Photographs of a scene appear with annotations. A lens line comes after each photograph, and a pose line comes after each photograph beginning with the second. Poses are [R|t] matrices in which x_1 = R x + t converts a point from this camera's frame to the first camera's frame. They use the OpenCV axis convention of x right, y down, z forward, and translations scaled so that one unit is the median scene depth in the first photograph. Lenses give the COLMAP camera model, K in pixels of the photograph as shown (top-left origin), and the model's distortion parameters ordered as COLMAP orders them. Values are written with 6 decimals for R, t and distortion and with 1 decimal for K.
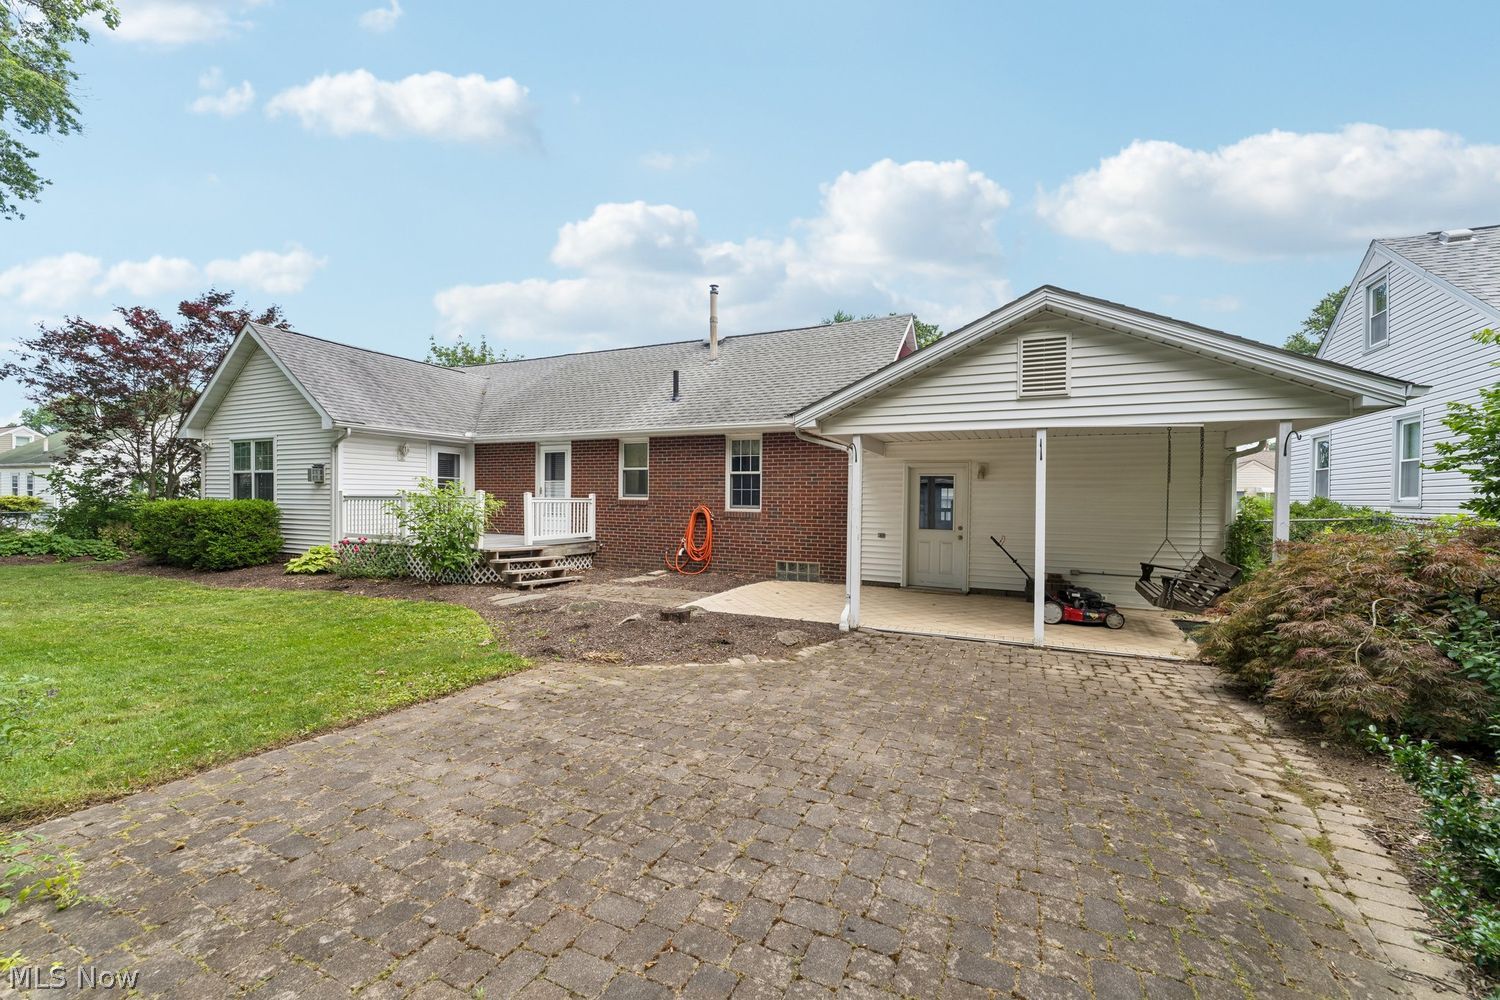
lens RADIAL K [[603.8, 0, 750.0], [0, 603.8, 500.0], [0, 0, 1]] dist [0.024017, -0.000028]
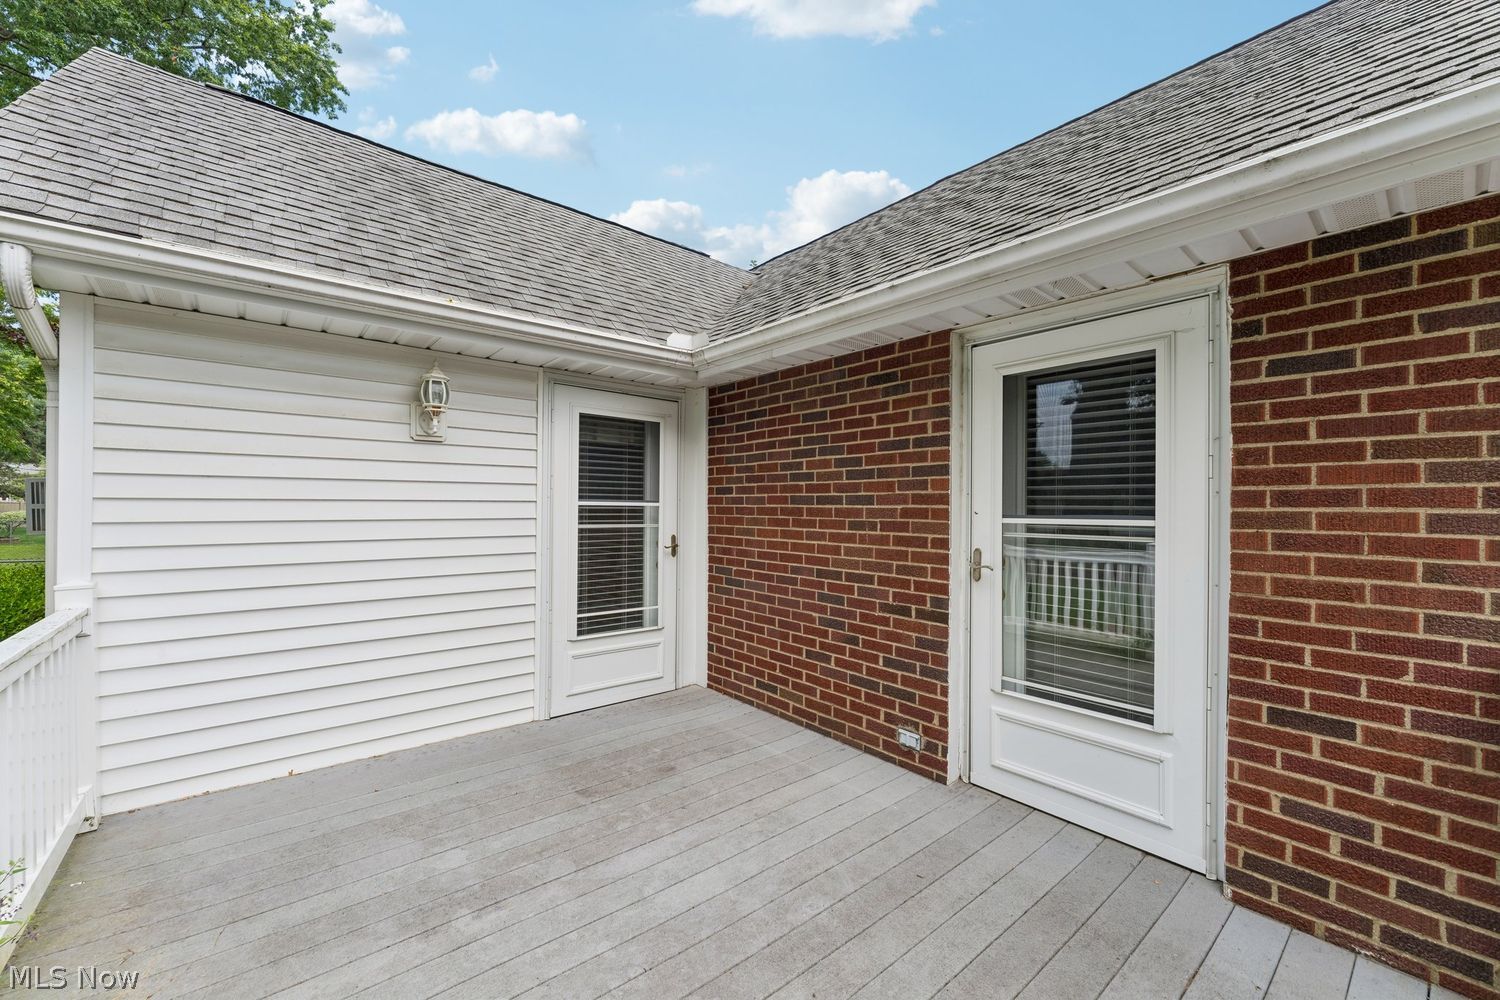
lens RADIAL K [[603.8, 0, 750.0], [0, 603.8, 500.0], [0, 0, 1]] dist [0.024017, -0.000028]
pose [[0.912200, -0.010517, -0.409611, -0.366163], [0.003578, 0.999837, -0.017702, -0.037564], [0.409730, 0.014683, 0.912089, 0.862399]]
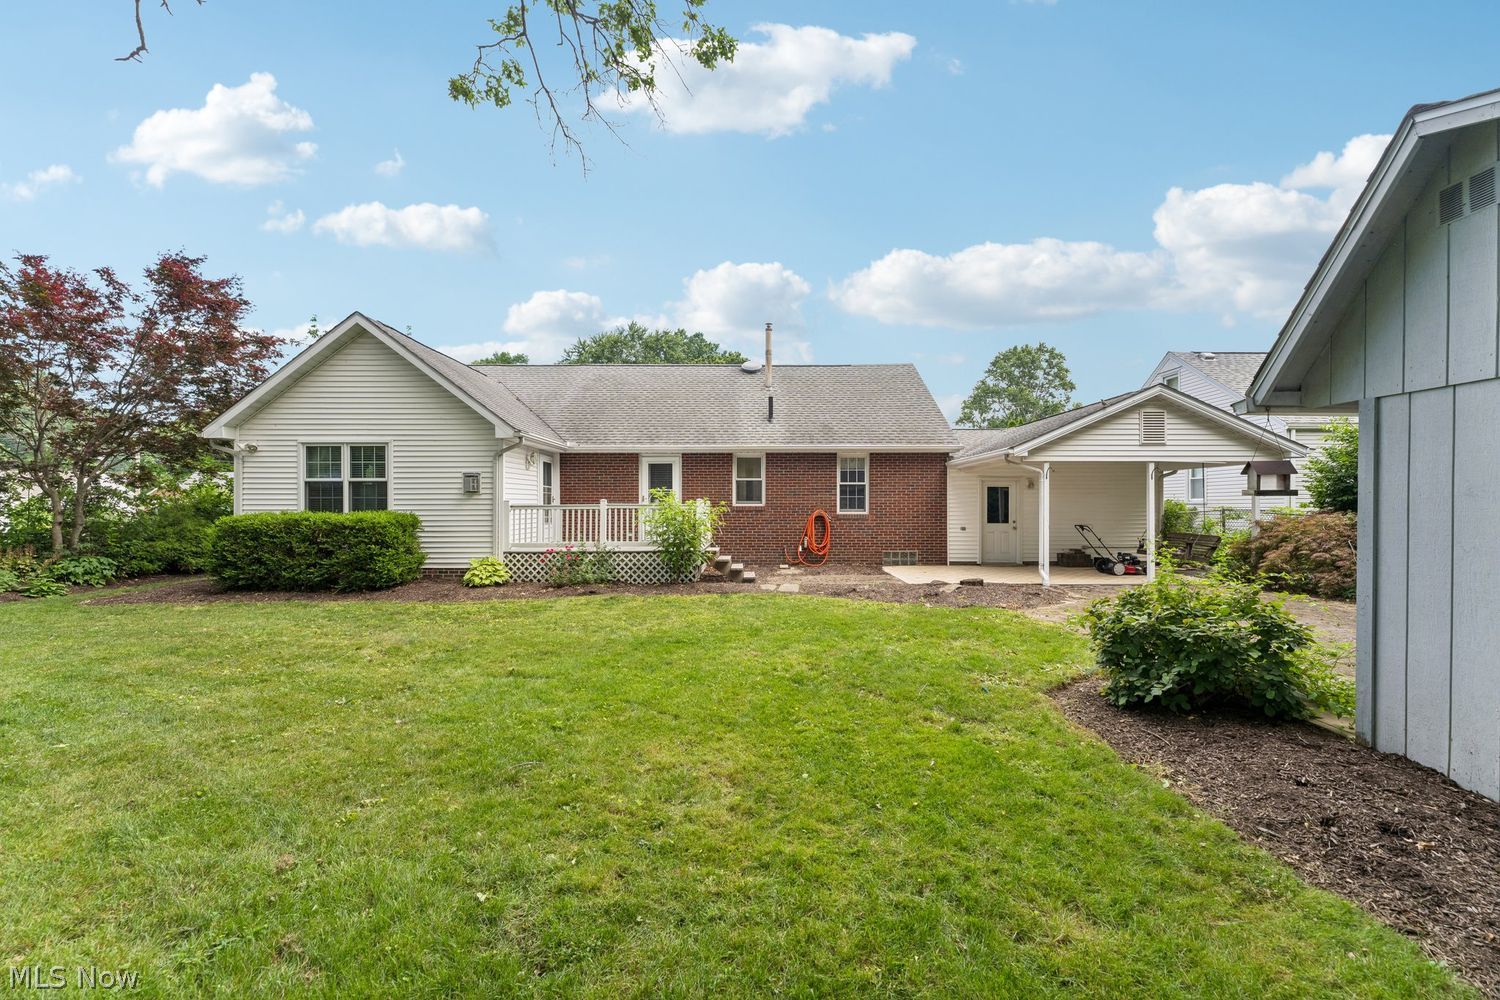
lens RADIAL K [[603.8, 0, 750.0], [0, 603.8, 500.0], [0, 0, 1]] dist [0.024017, -0.000028]
pose [[0.900550, -0.008519, 0.434669, -0.703033], [0.011376, 0.999927, -0.003971, -0.007193], [-0.434603, 0.008521, 0.900582, -0.048015]]
